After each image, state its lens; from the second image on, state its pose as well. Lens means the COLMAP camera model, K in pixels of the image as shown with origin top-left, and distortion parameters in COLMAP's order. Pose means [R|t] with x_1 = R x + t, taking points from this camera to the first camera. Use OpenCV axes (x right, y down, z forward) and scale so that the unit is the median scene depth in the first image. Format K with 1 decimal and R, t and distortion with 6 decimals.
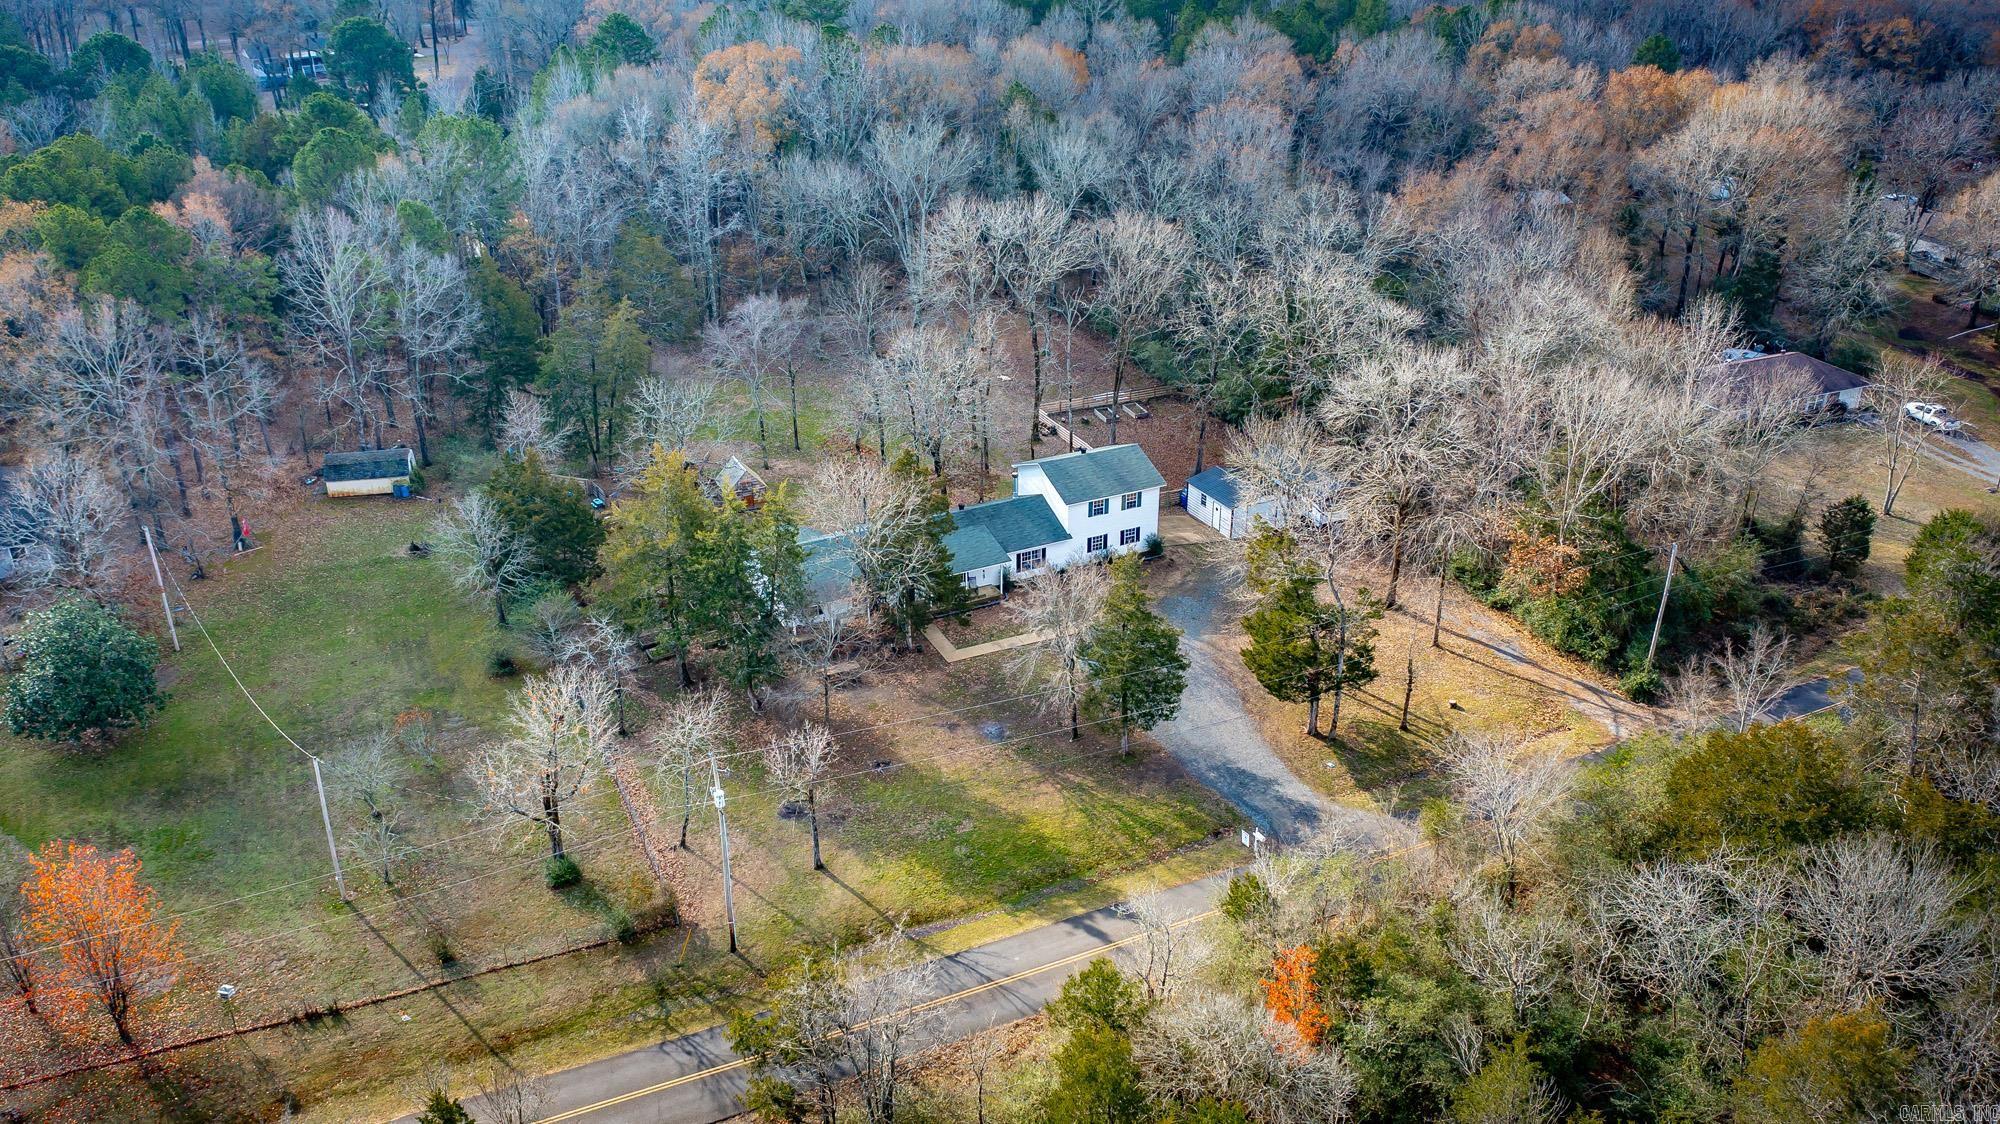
lens RADIAL K [[1589.5, 0, 1000.0], [0, 1589.5, 562.0], [0, 0, 1]] dist [-0.014256, 0.000200]
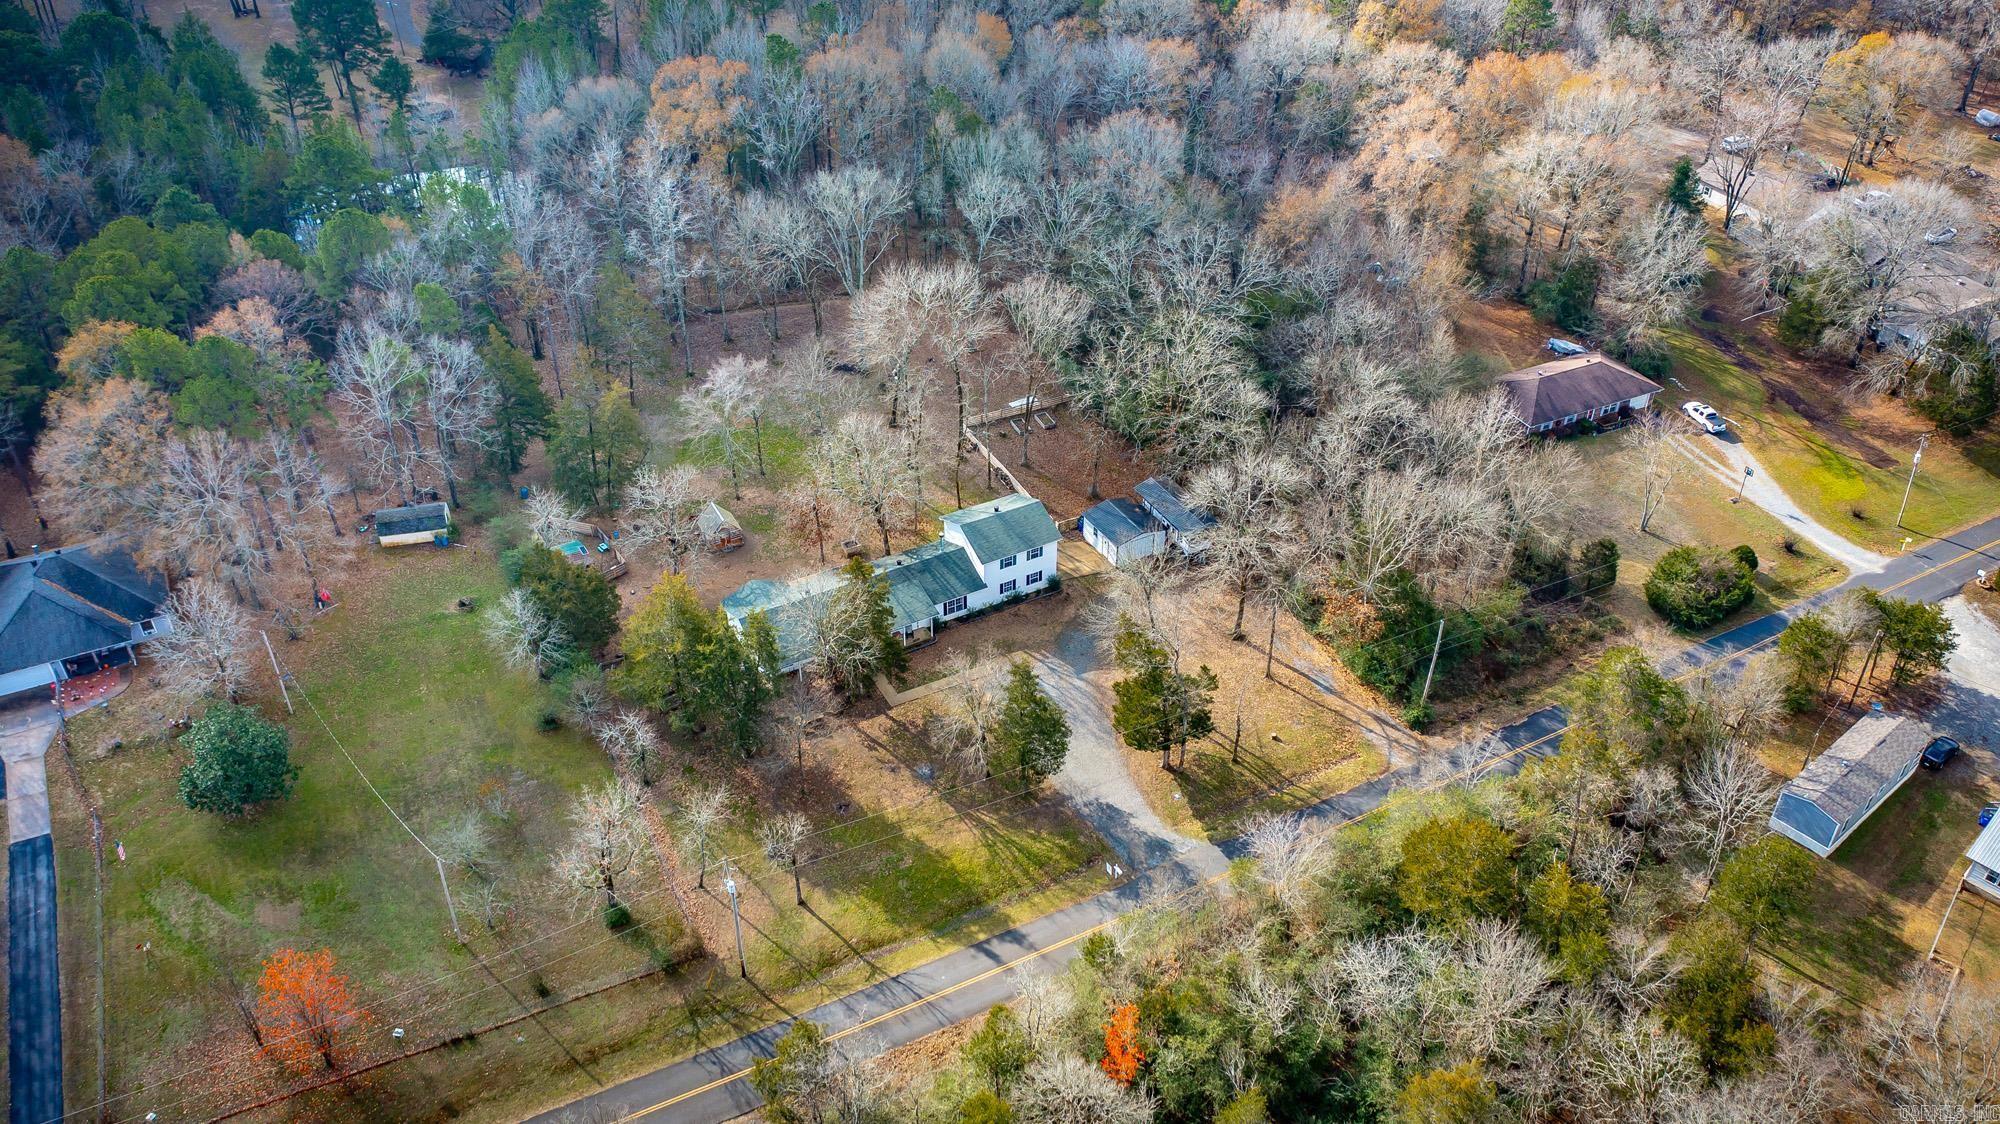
lens RADIAL K [[1589.5, 0, 1000.0], [0, 1589.5, 562.0], [0, 0, 1]] dist [-0.014256, 0.000200]
pose [[0.999387, -0.018272, 0.029857, 0.020622], [0.012503, 0.983018, 0.183083, -0.303985], [-0.032696, -0.182598, 0.982644, -0.271305]]
